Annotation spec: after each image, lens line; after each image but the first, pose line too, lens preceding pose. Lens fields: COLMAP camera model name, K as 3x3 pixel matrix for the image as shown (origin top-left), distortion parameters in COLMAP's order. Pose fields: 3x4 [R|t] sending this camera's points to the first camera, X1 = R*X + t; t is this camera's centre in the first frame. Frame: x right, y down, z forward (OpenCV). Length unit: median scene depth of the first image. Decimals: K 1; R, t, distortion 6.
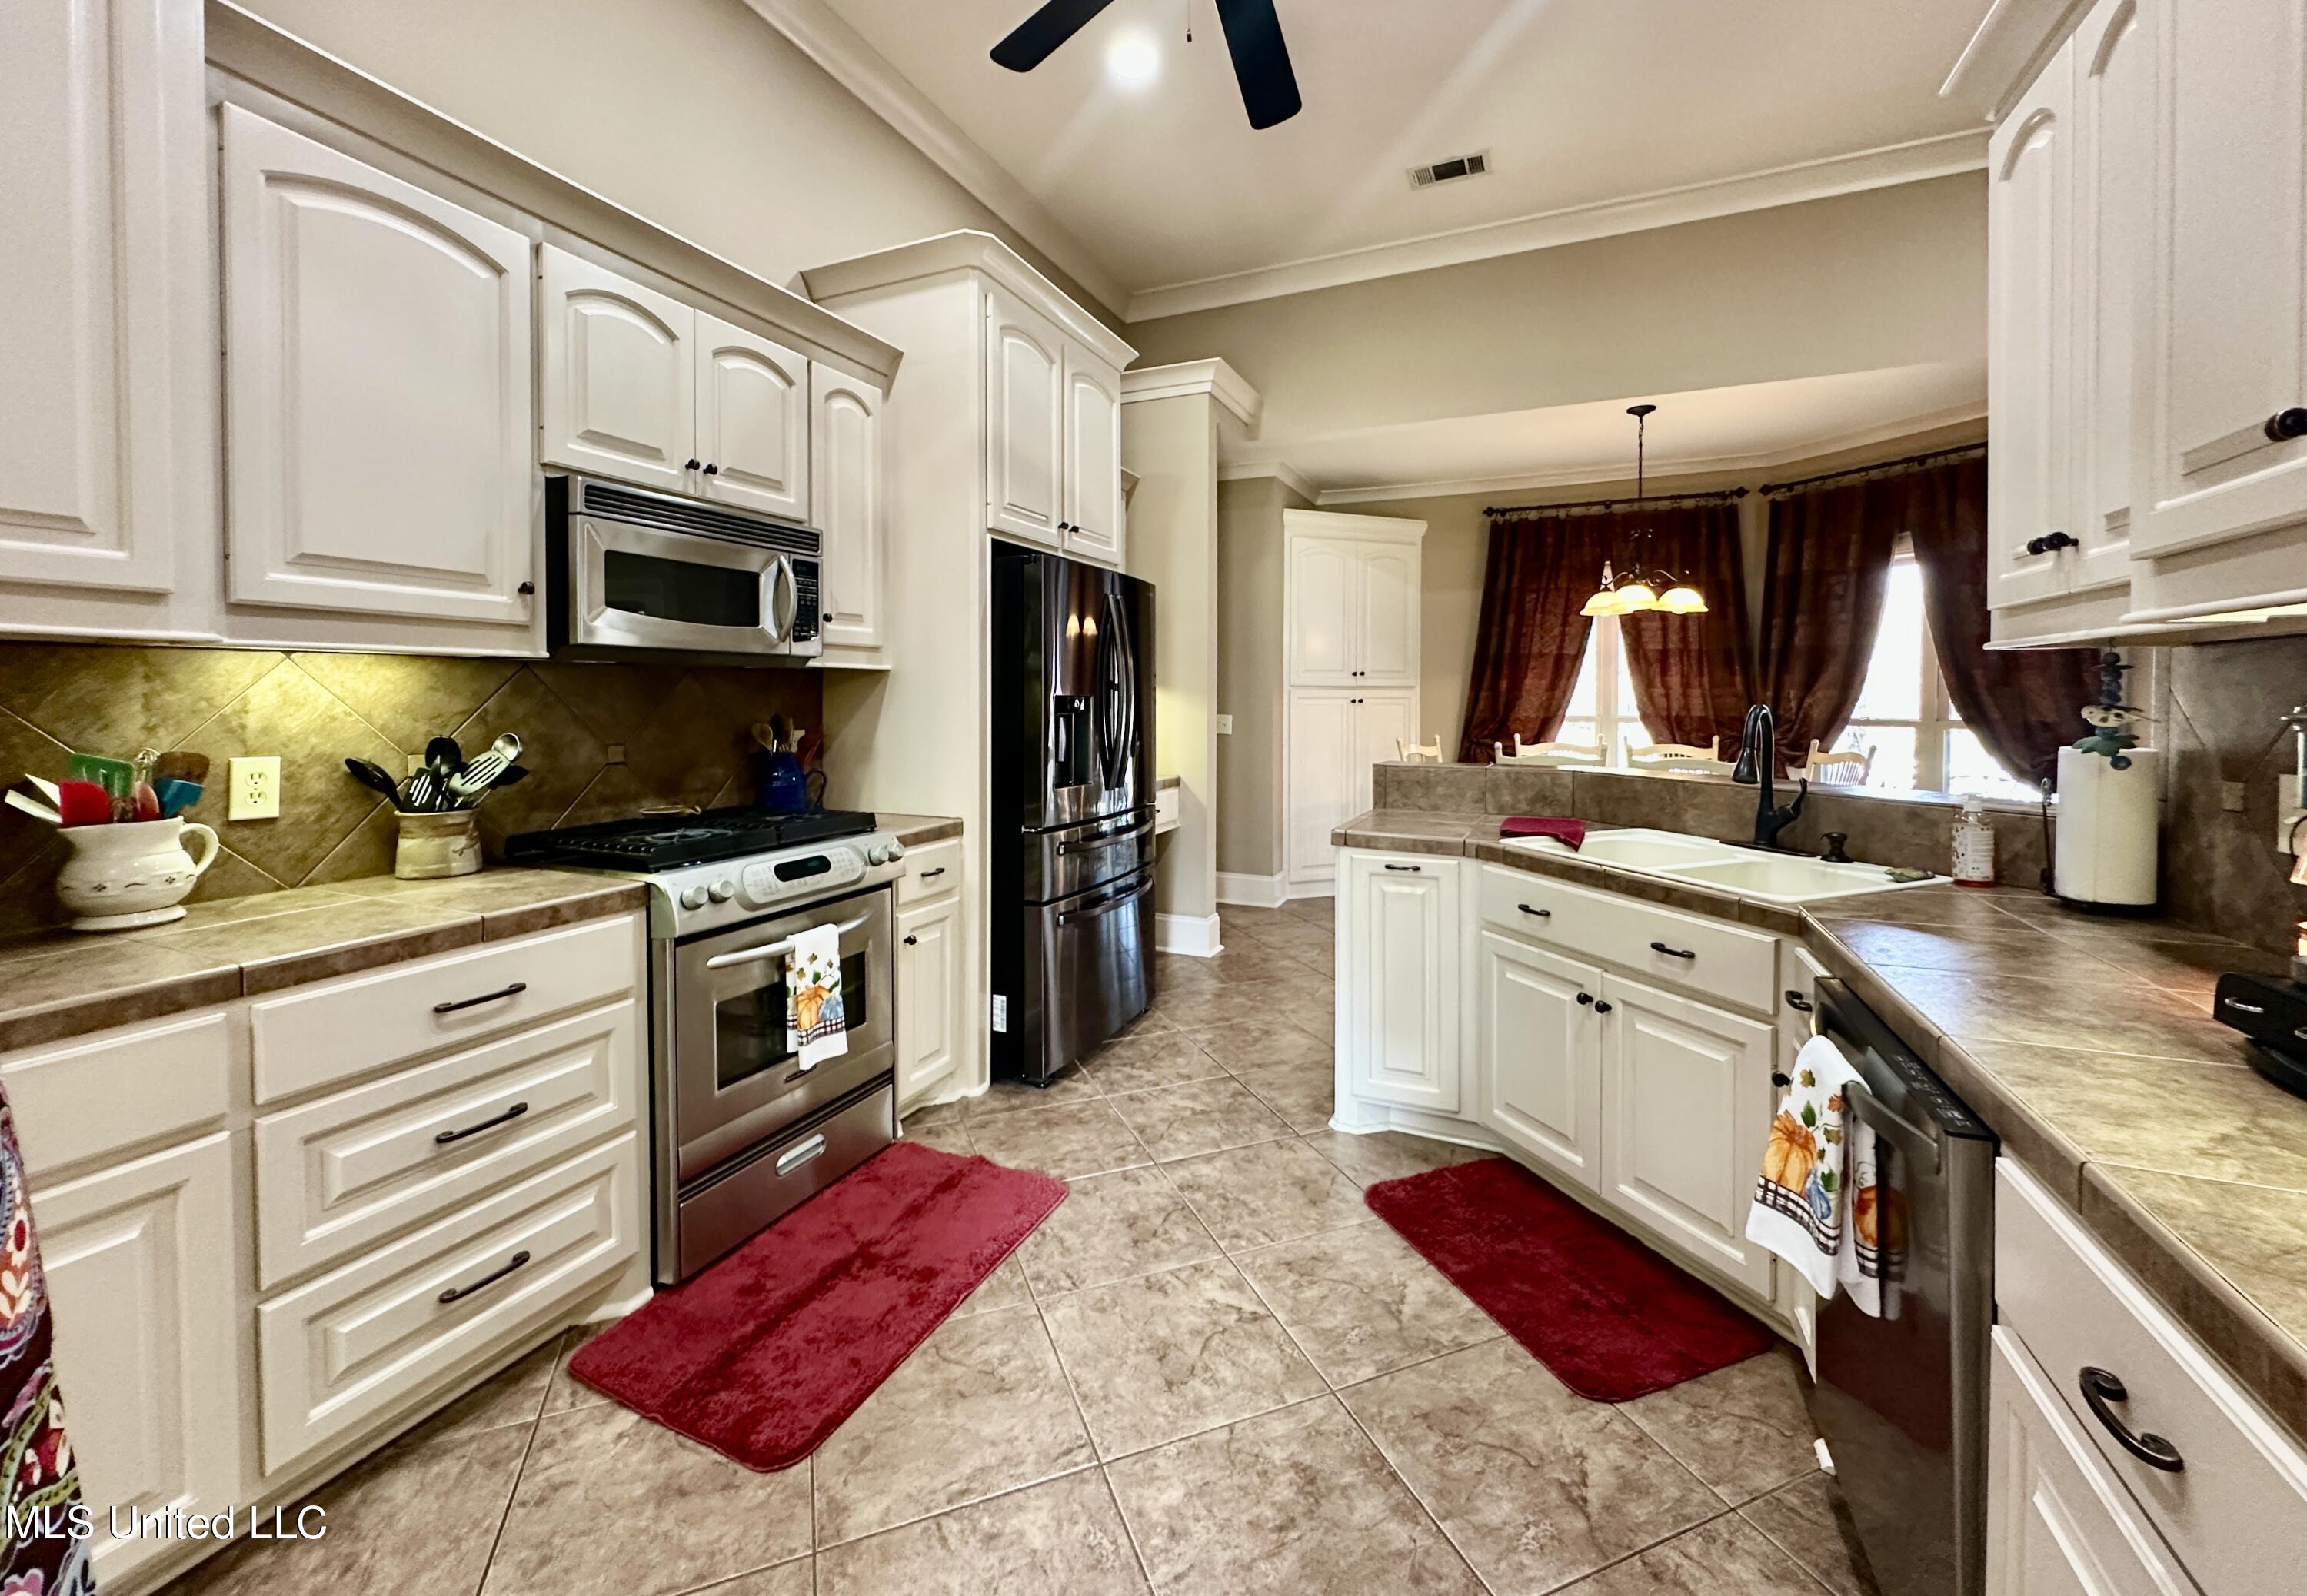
lens RADIAL K [[921.9, 0, 1151.7], [0, 921.9, 711.4], [0, 0, 1]] dist [0.000487, 0.000116]
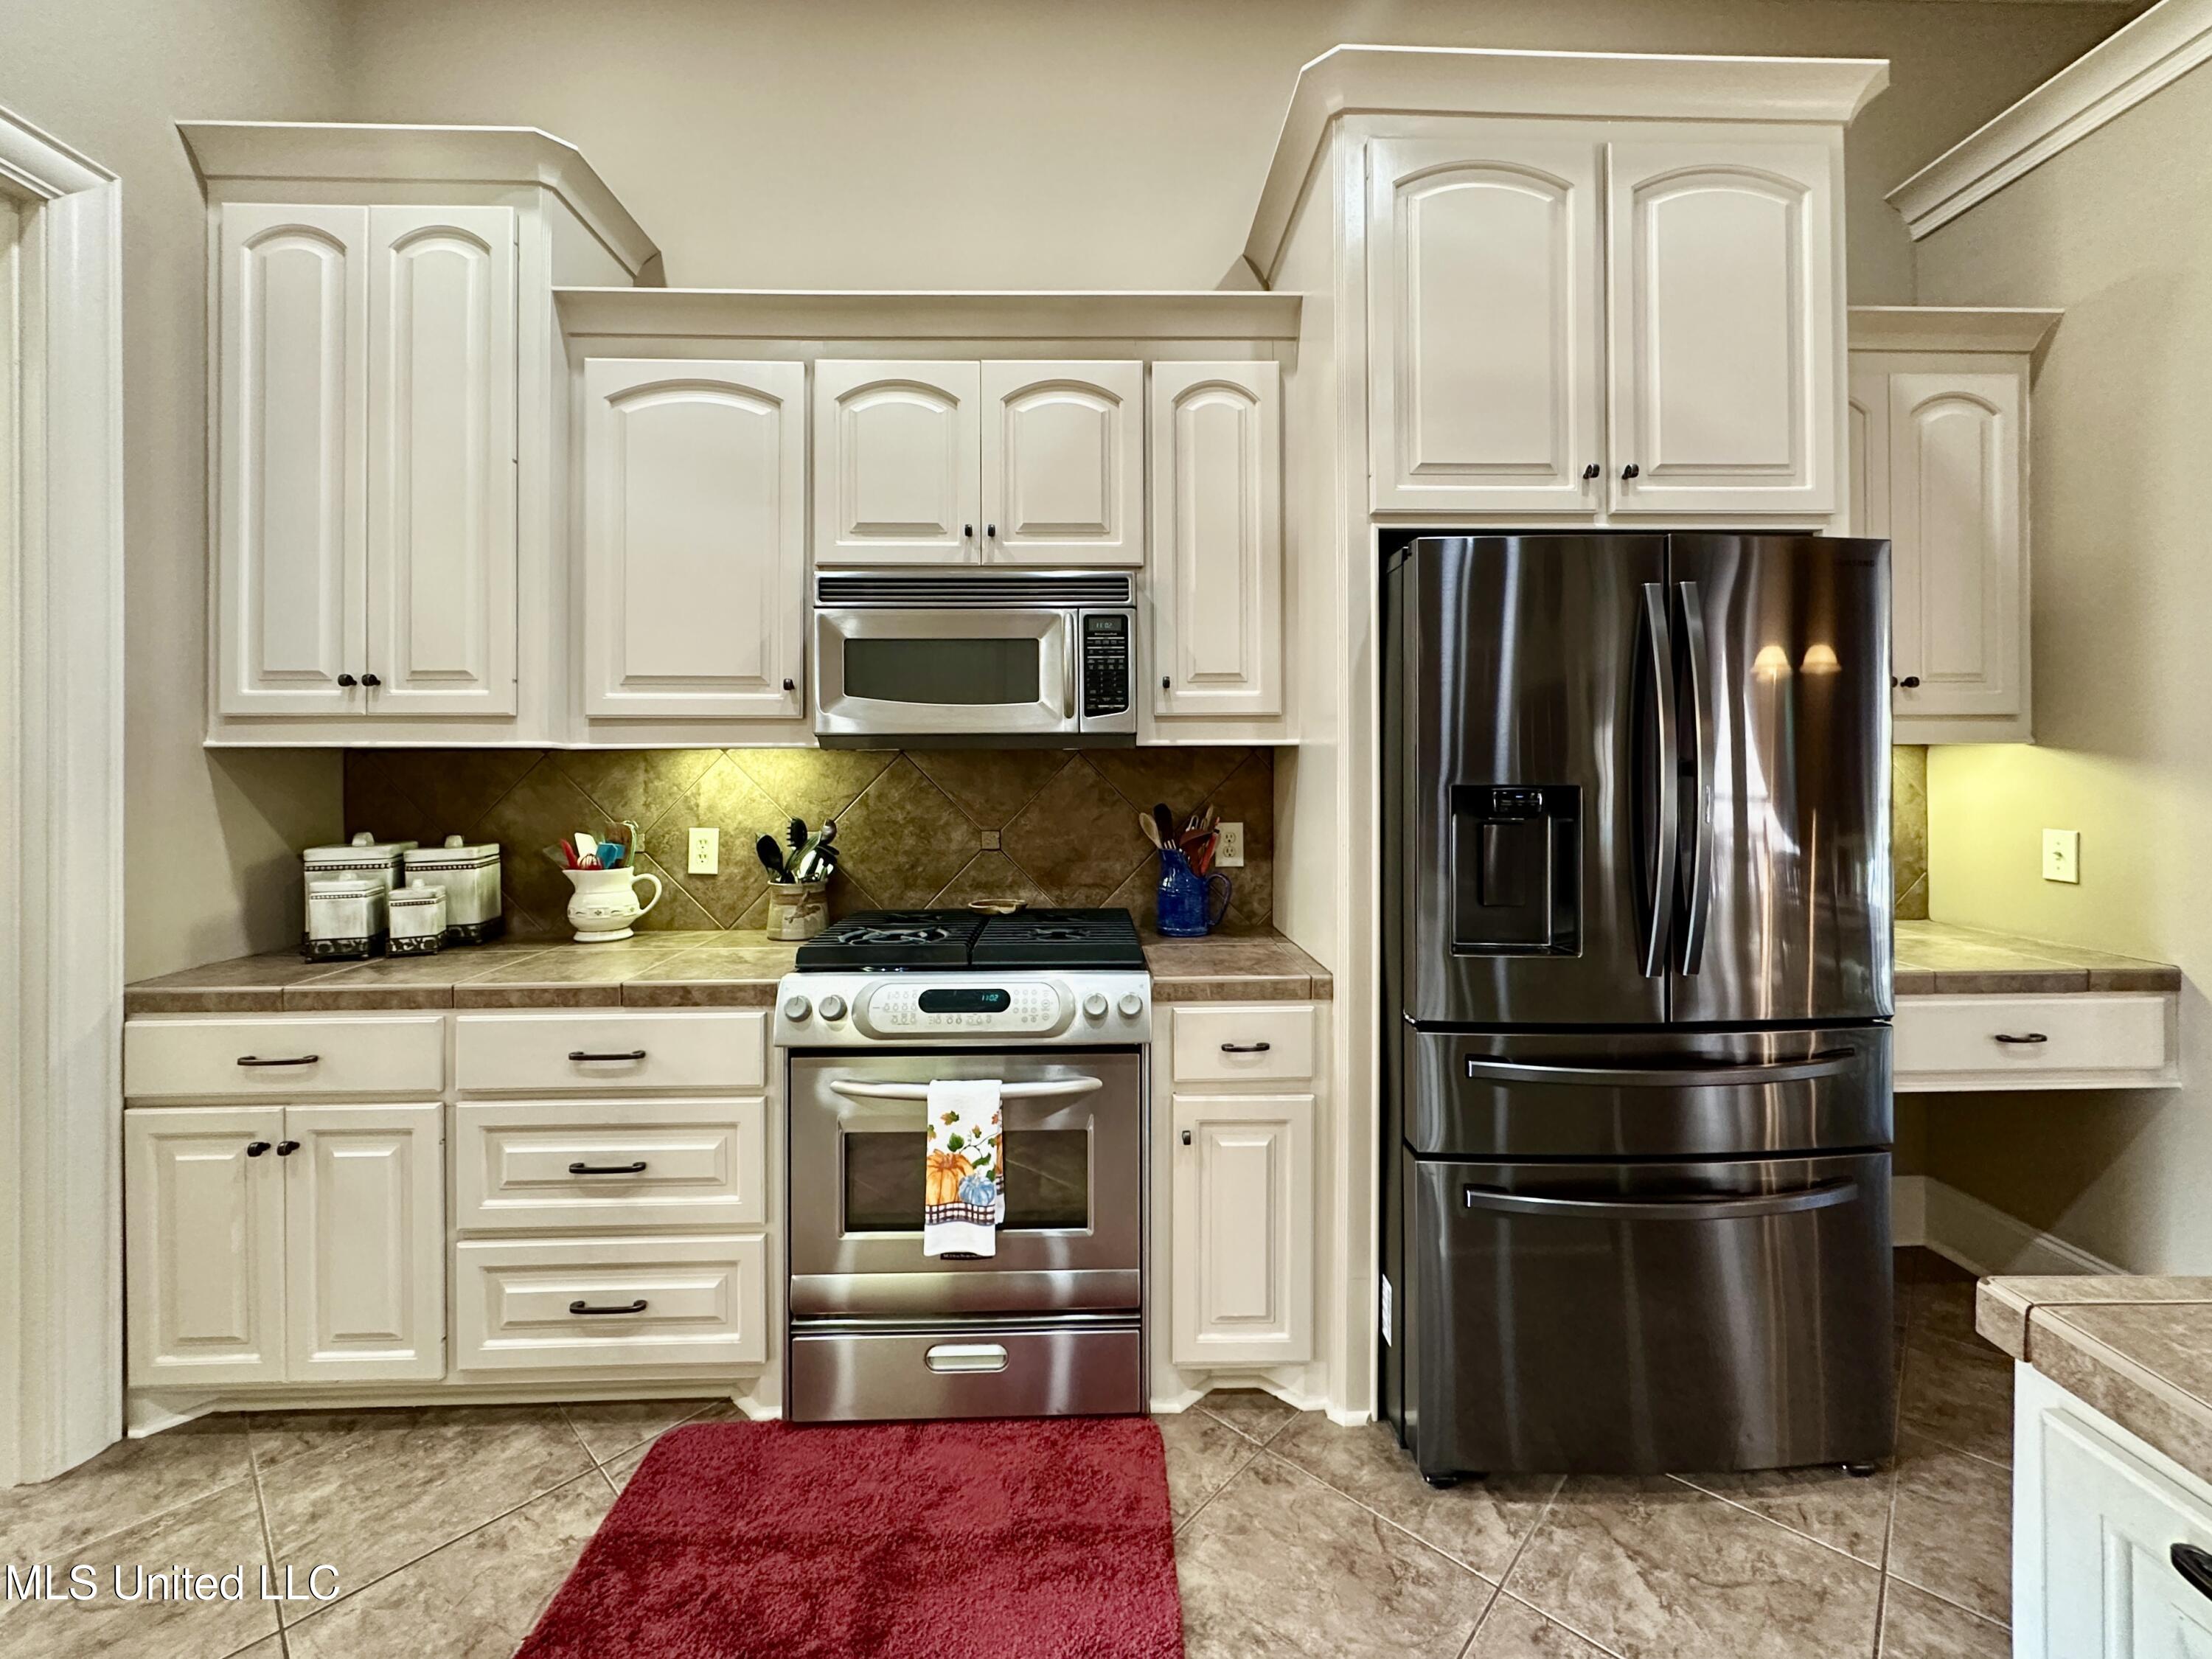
lens RADIAL K [[917.7, 0, 1107.7], [0, 917.7, 762.8], [0, 0, 1]] dist [-0.002154, -0.000331]
pose [[0.437908, -0.005852, -0.899001, 0.445091], [-0.010849, 0.999872, -0.011793, -0.032952], [0.898954, 0.014917, 0.437789, 0.851068]]
